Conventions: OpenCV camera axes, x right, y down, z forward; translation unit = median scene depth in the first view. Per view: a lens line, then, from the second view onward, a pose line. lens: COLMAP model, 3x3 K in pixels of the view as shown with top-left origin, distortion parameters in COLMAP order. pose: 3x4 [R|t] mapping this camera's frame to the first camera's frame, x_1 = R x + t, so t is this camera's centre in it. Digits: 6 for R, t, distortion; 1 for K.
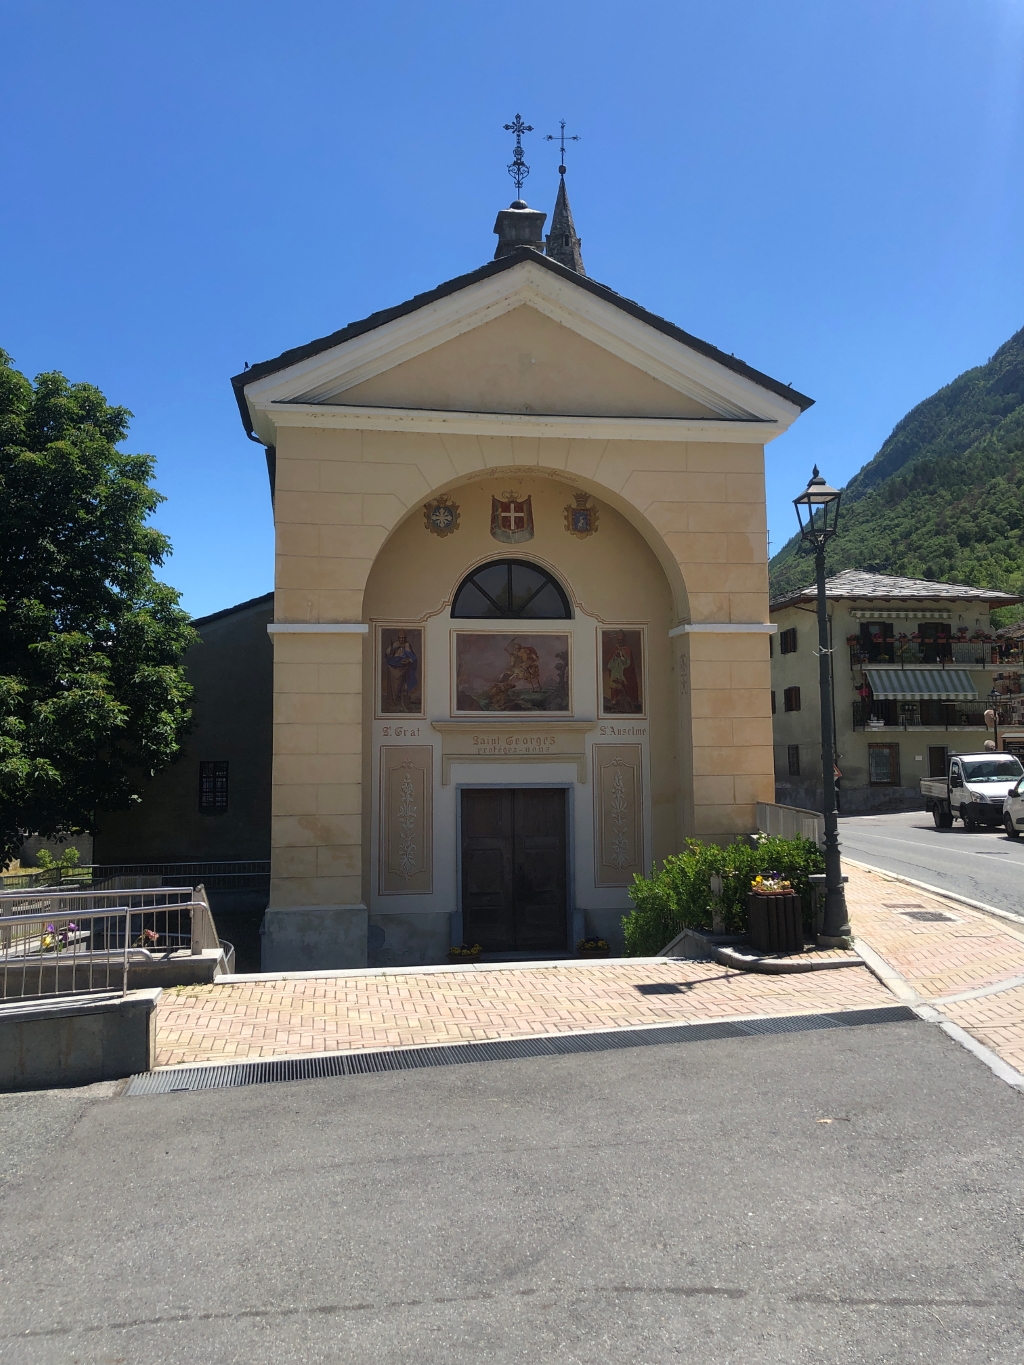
lens RADIAL K [[1098.5, 0, 507.3], [0, 1098.5, 673.4], [0, 0, 1]] dist [0.009292, 0.003470]
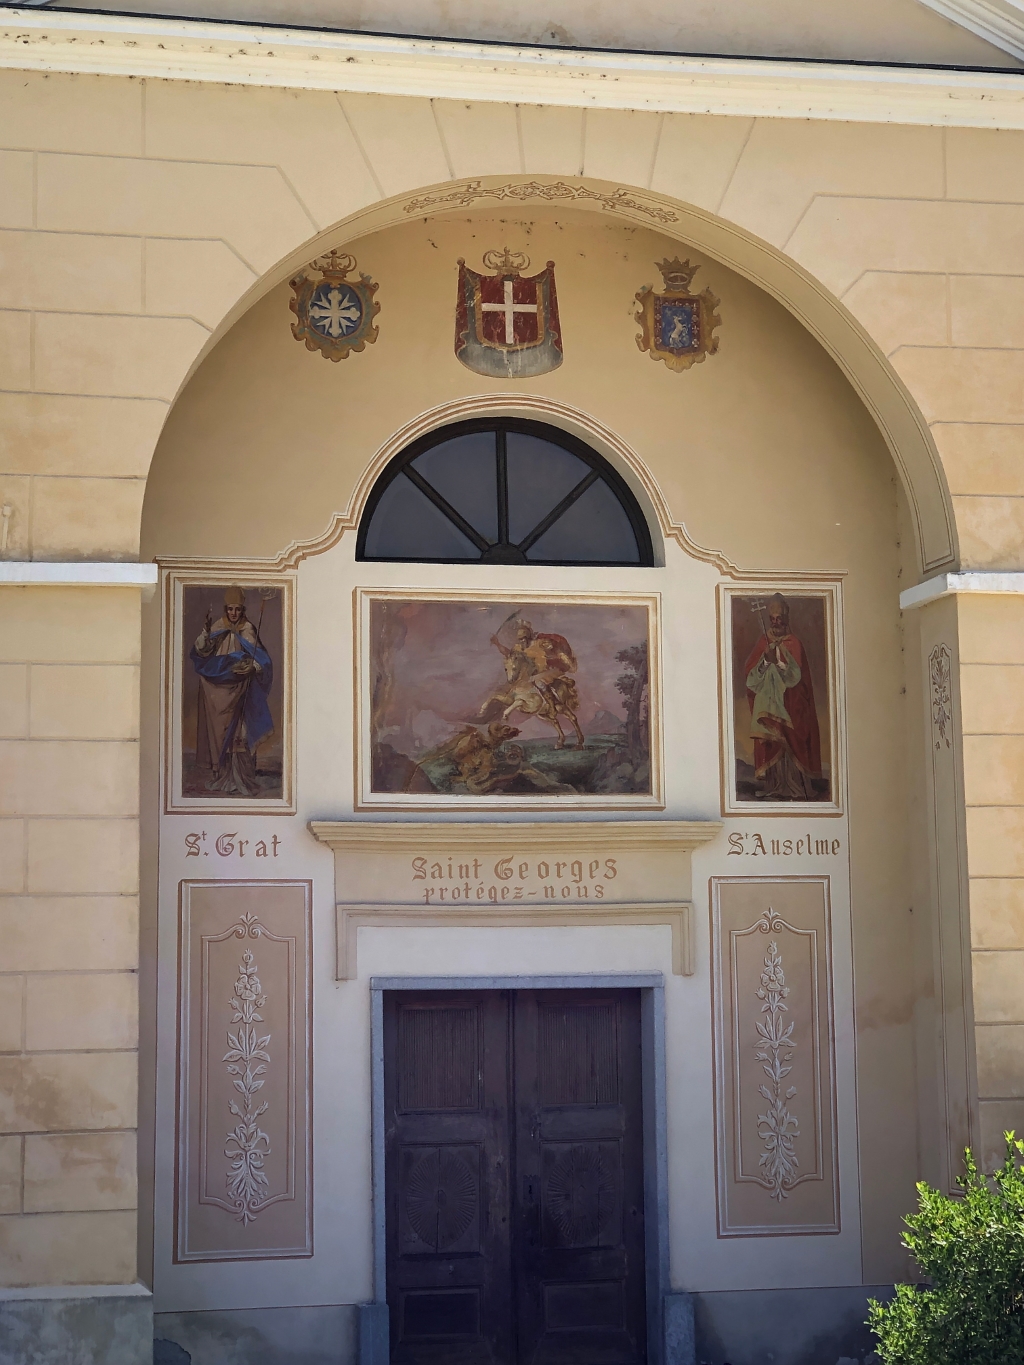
lens RADIAL K [[2411.2, 0, 513.9], [0, 2411.2, 686.6], [0, 0, 1]] dist [-0.018472, 0.000000]
pose [[0.998471, 0.001733, 0.055252, -0.042819], [0.000584, 0.999122, -0.041901, 0.032027], [-0.055276, 0.041869, 0.997593, 0.125048]]
